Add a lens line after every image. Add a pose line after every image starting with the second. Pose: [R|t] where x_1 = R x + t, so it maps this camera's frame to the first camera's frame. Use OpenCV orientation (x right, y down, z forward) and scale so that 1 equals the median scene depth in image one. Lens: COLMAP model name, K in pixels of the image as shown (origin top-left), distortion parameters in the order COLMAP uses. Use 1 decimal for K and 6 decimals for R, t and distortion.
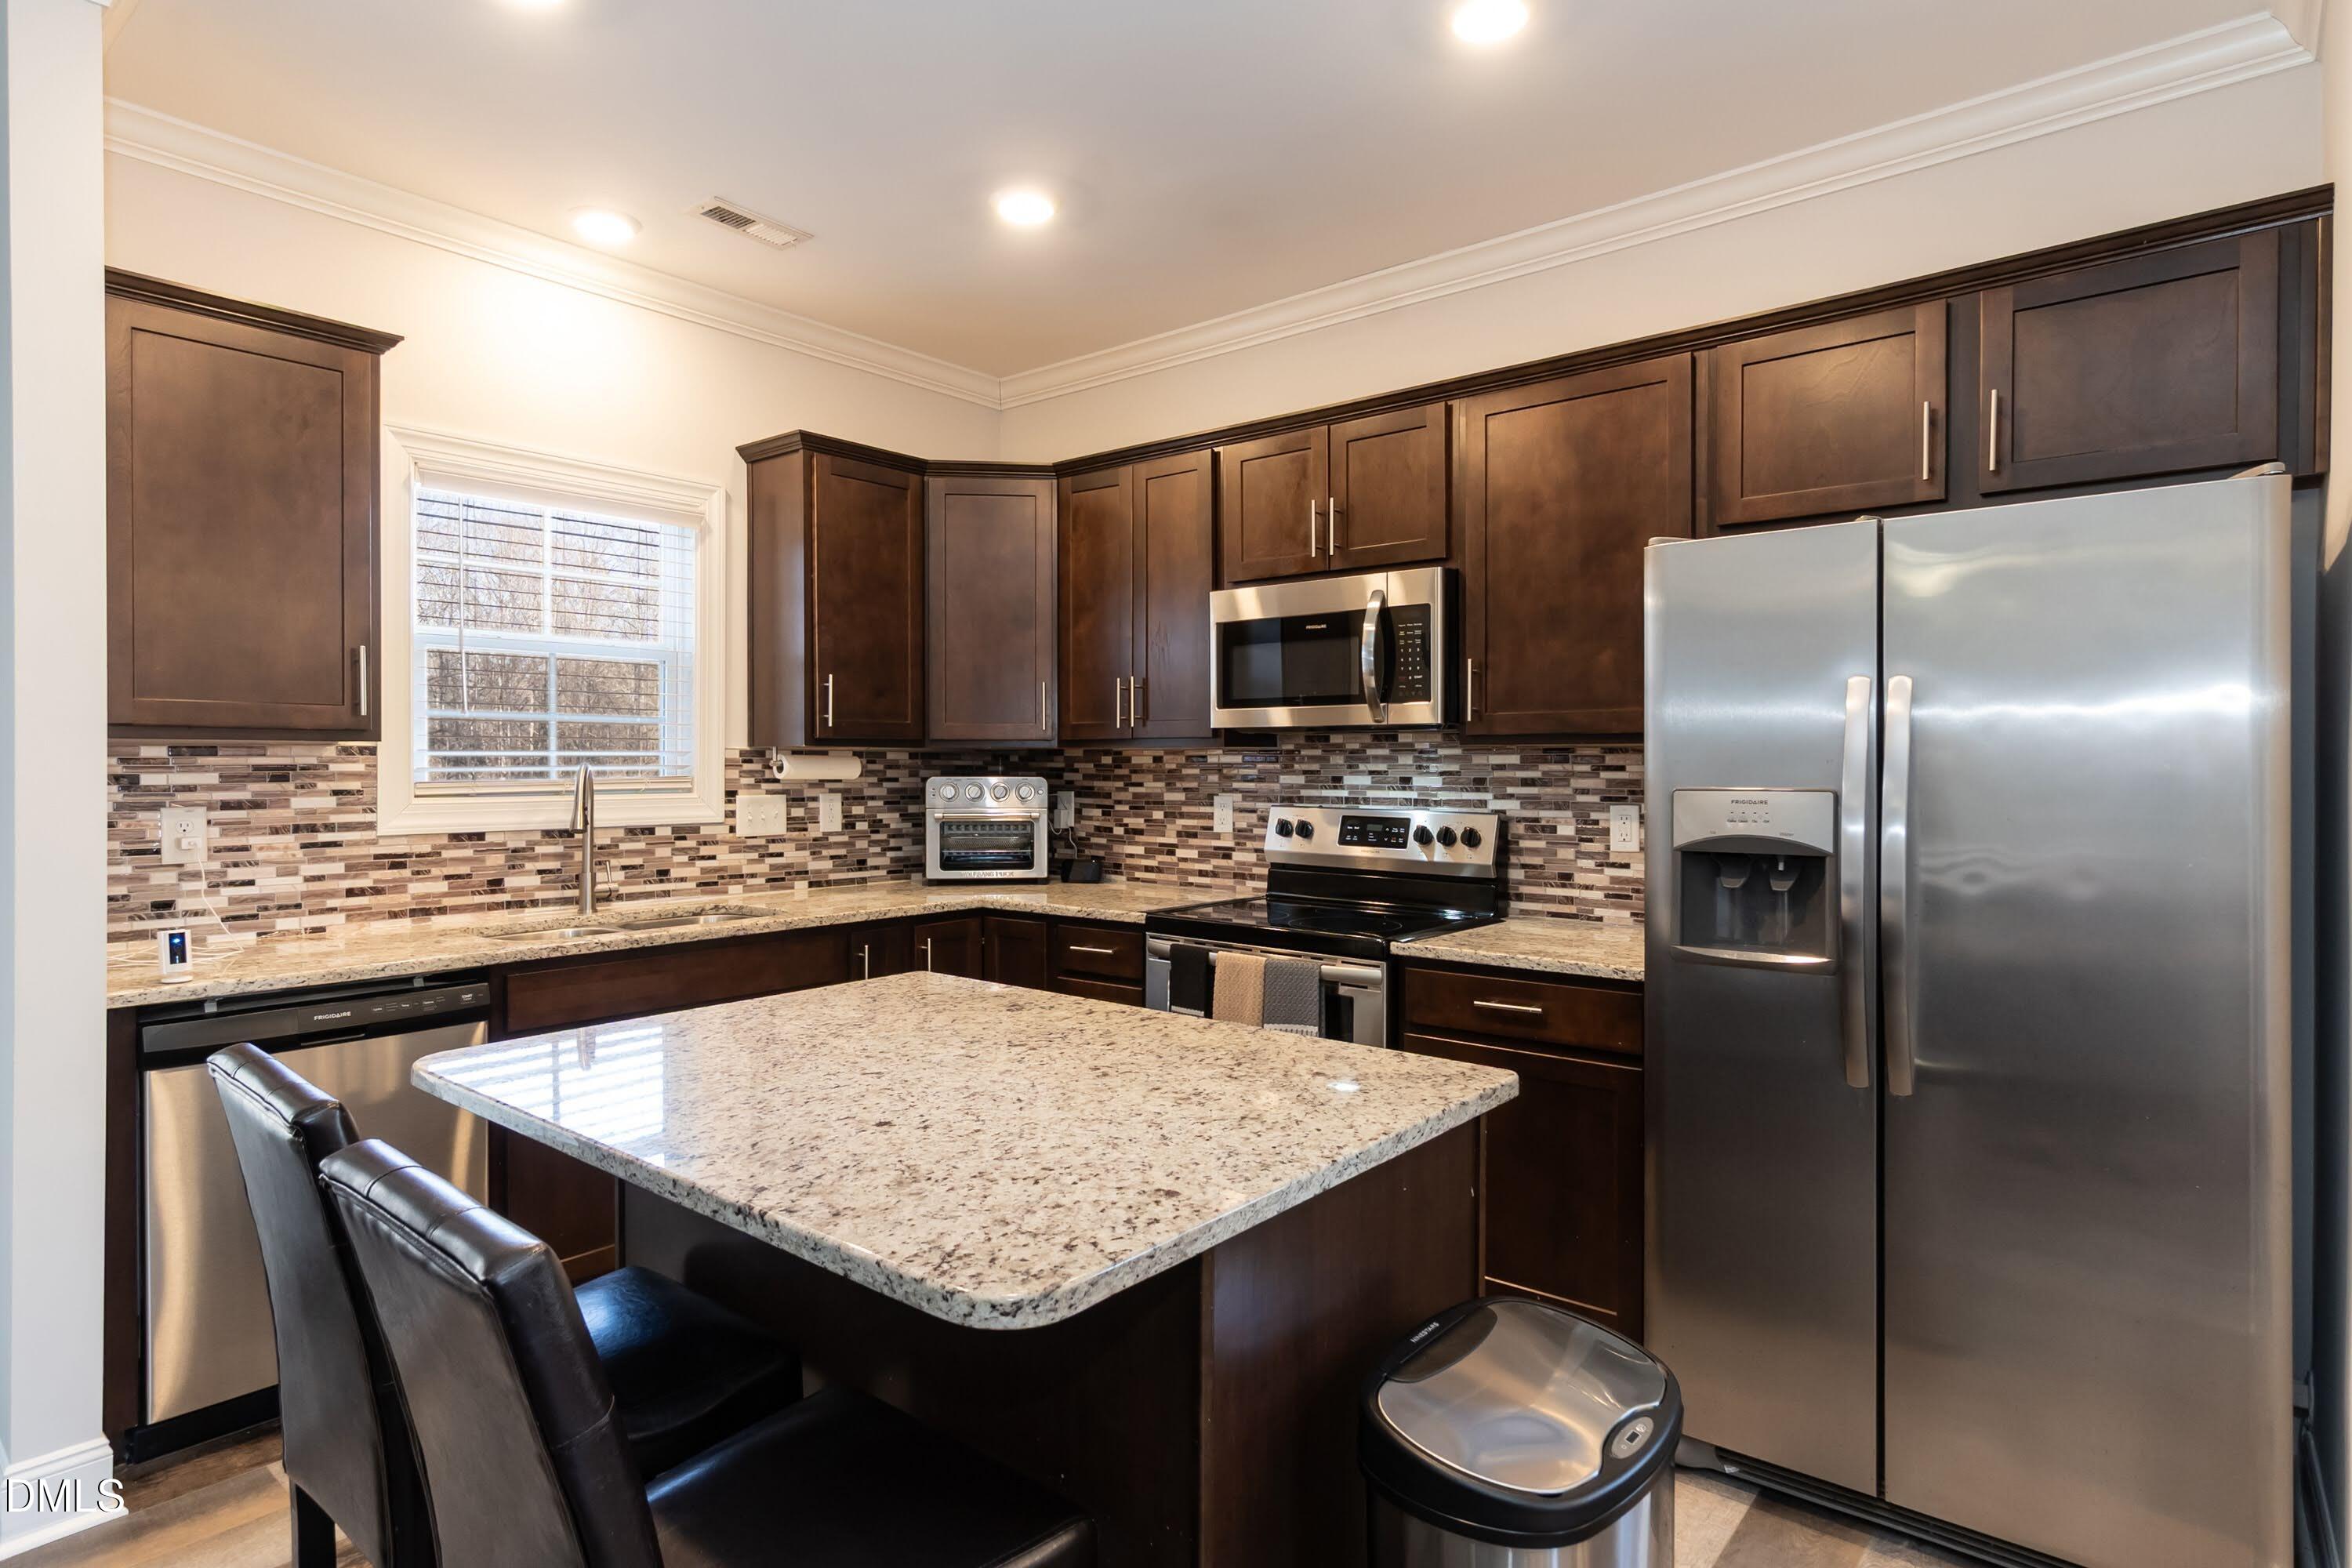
lens RADIAL K [[1219.6, 0, 1175.3], [0, 1219.6, 772.8], [0, 0, 1]] dist [0.000803, 0.000459]
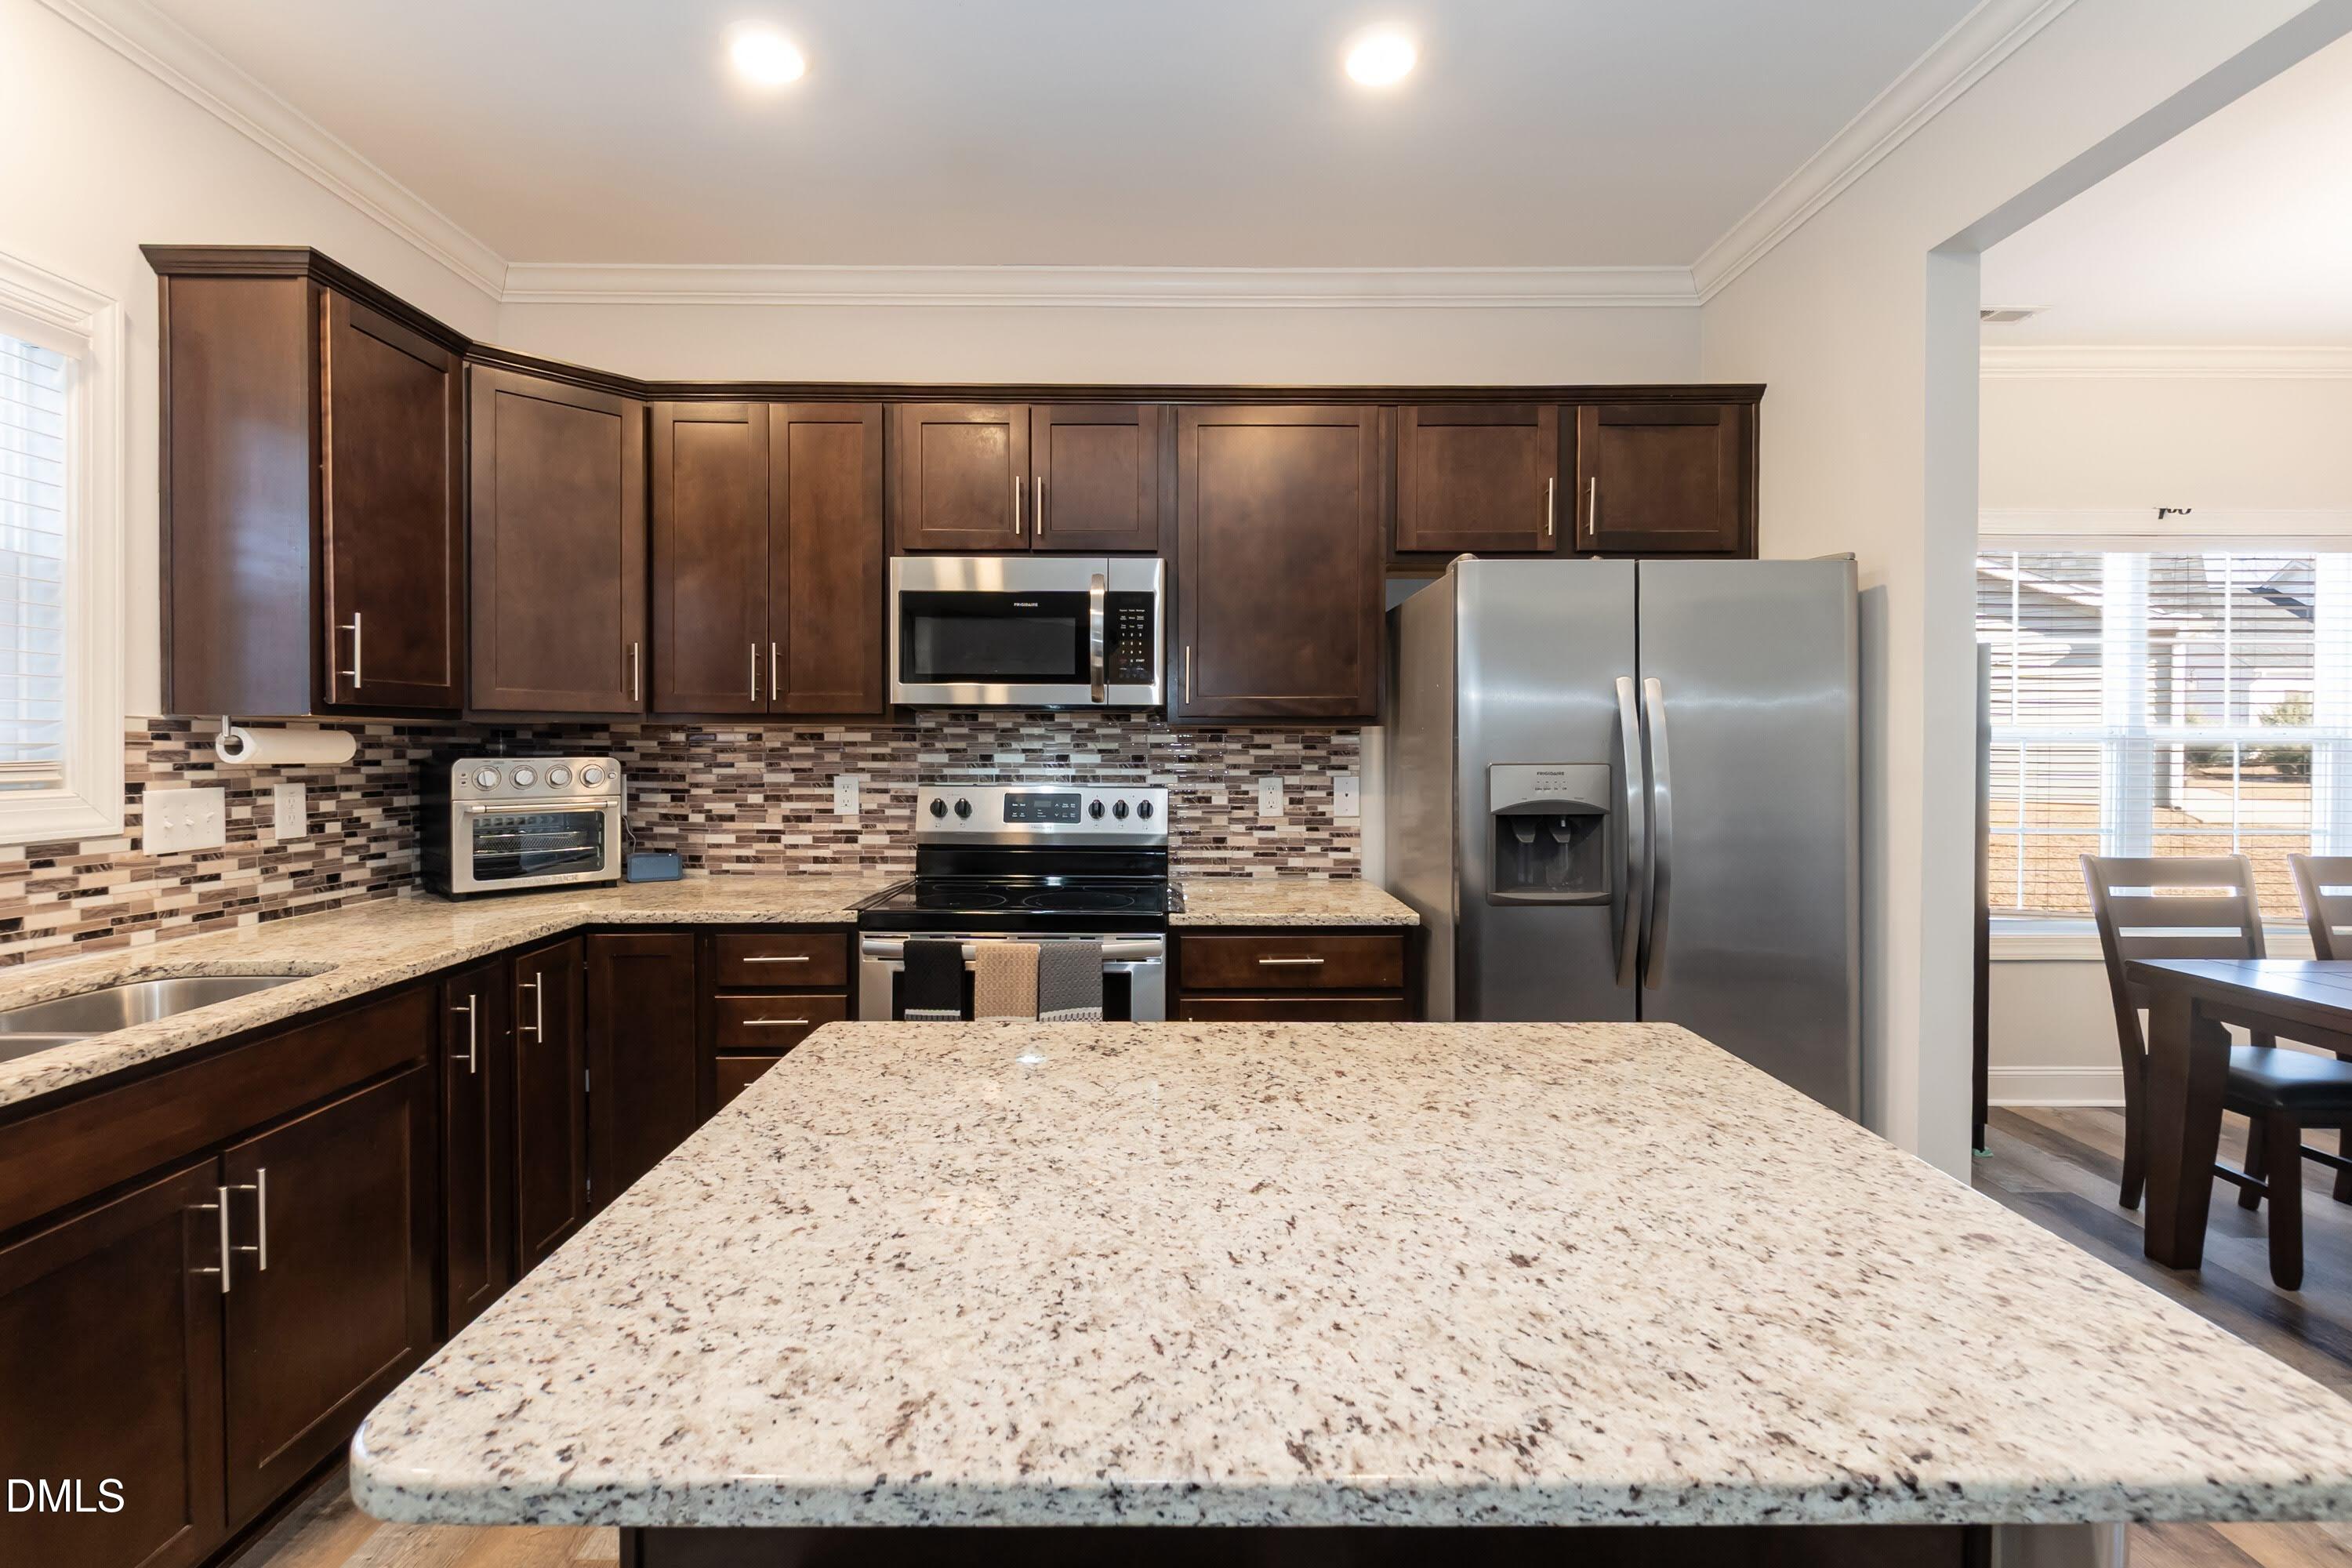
lens RADIAL K [[1016.2, 0, 1166.5], [0, 1016.2, 750.0], [0, 0, 1]] dist [-0.007213, 0.000789]
pose [[0.772755, -0.003844, 0.634692, -0.293228], [0.003363, 0.999992, 0.001963, -0.002053], [-0.634695, 0.000618, 0.772762, 0.262143]]
